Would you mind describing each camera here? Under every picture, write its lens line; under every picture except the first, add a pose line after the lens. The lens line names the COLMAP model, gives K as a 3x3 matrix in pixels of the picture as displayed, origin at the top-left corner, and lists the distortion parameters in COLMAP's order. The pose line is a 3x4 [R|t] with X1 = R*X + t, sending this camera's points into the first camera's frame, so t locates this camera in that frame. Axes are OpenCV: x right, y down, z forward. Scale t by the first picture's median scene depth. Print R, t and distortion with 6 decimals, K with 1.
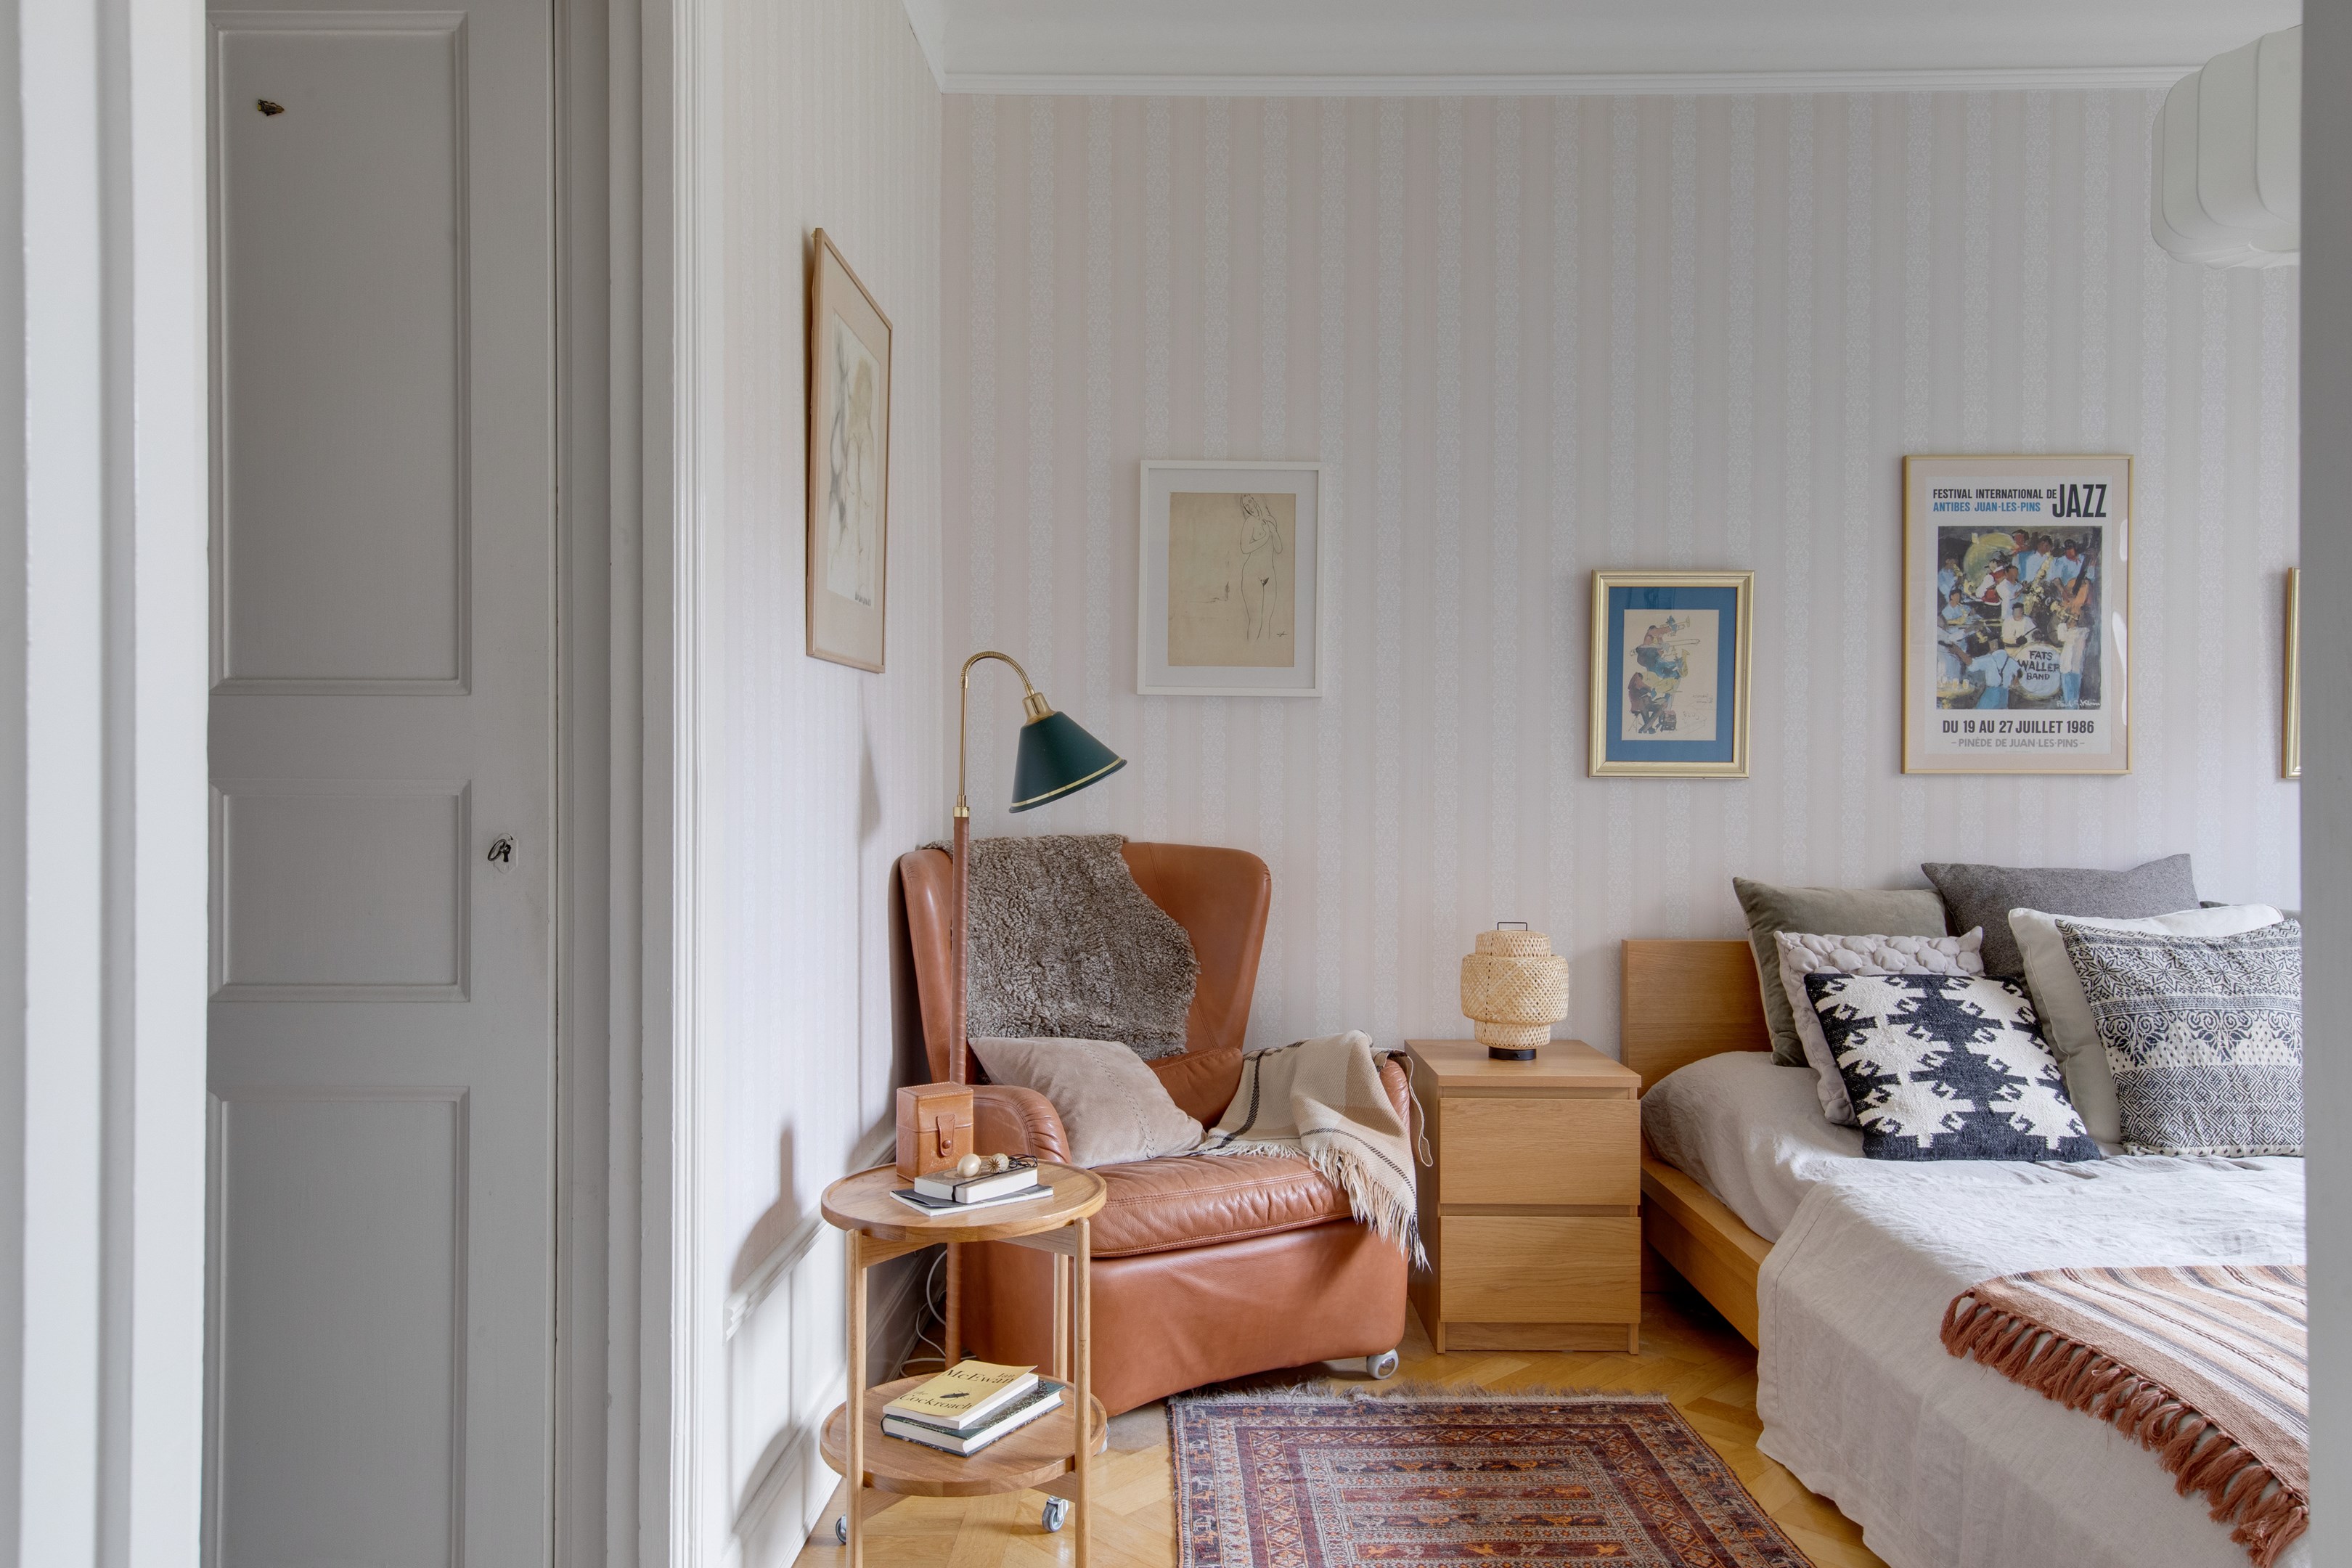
lens RADIAL K [[1603.8, 0, 1171.5], [0, 1603.8, 787.0], [0, 0, 1]] dist [0.032038, -0.004116]
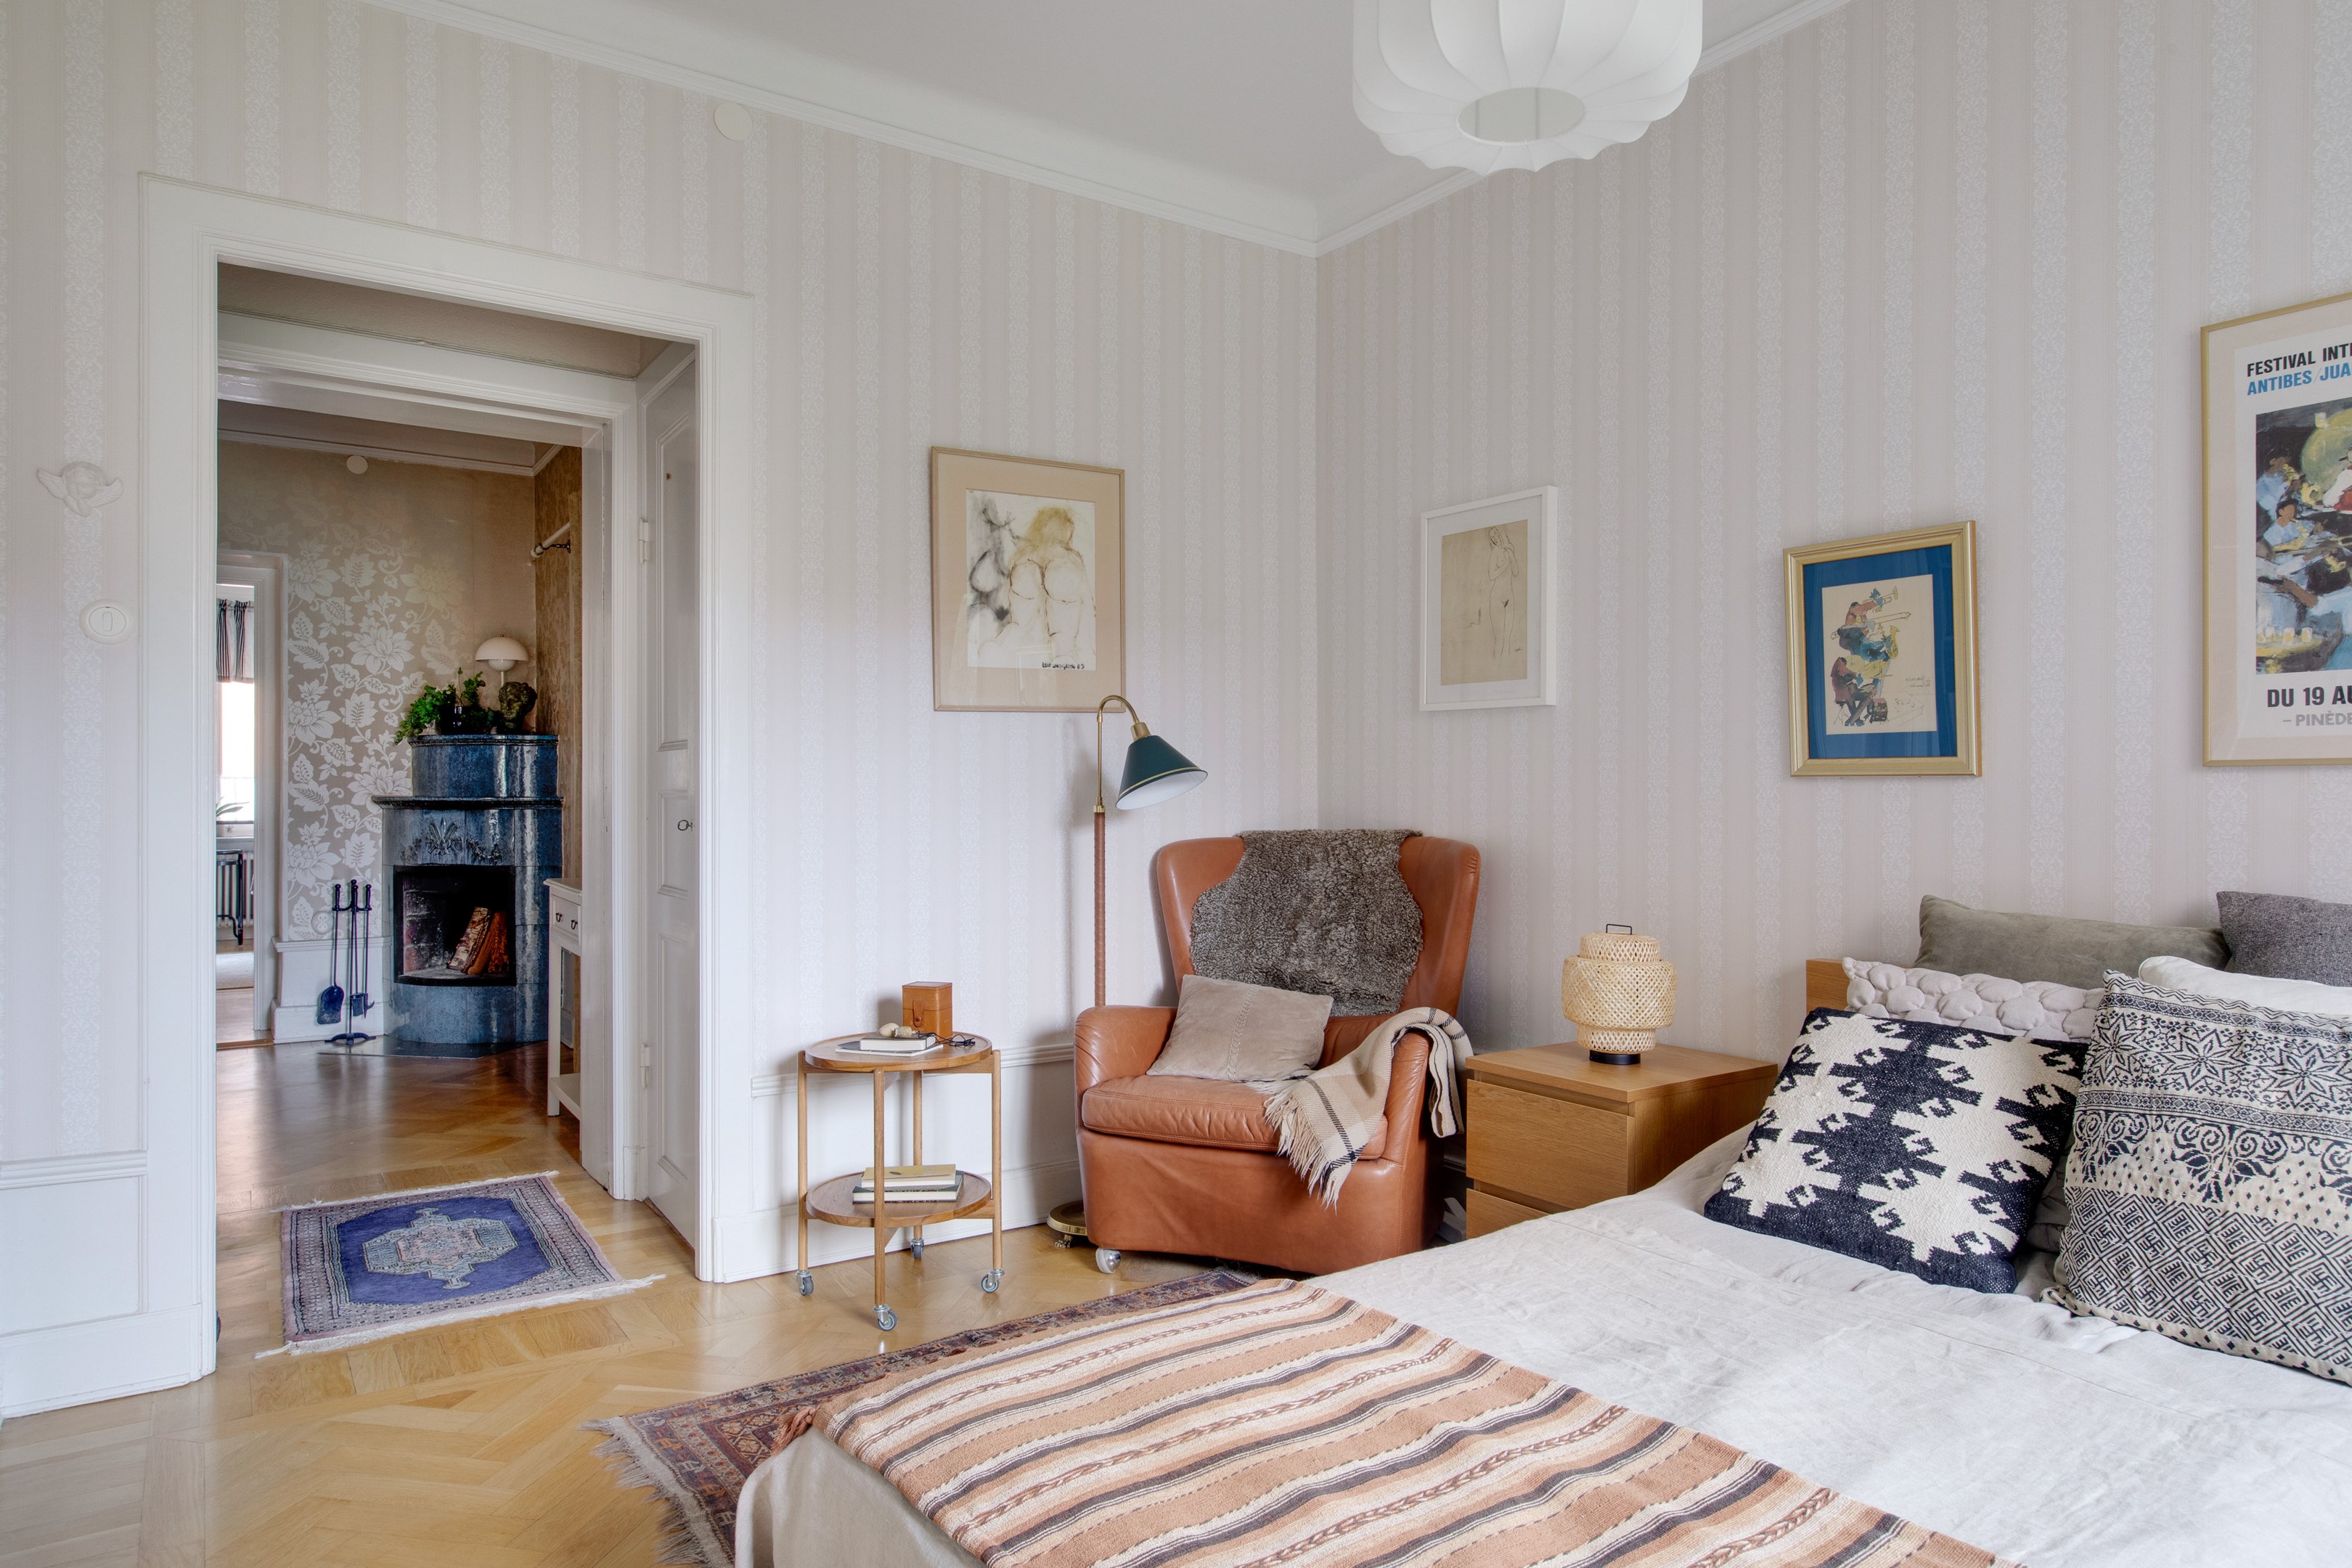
lens RADIAL K [[1353.7, 0, 1182.0], [0, 1353.7, 792.3], [0, 0, 1]] dist [-0.002904, -0.000178]
pose [[0.579353, -0.003018, -0.815071, 0.795138], [0.005529, 0.999985, 0.000227, 0.000686], [0.815058, -0.004638, 0.579361, 0.321530]]
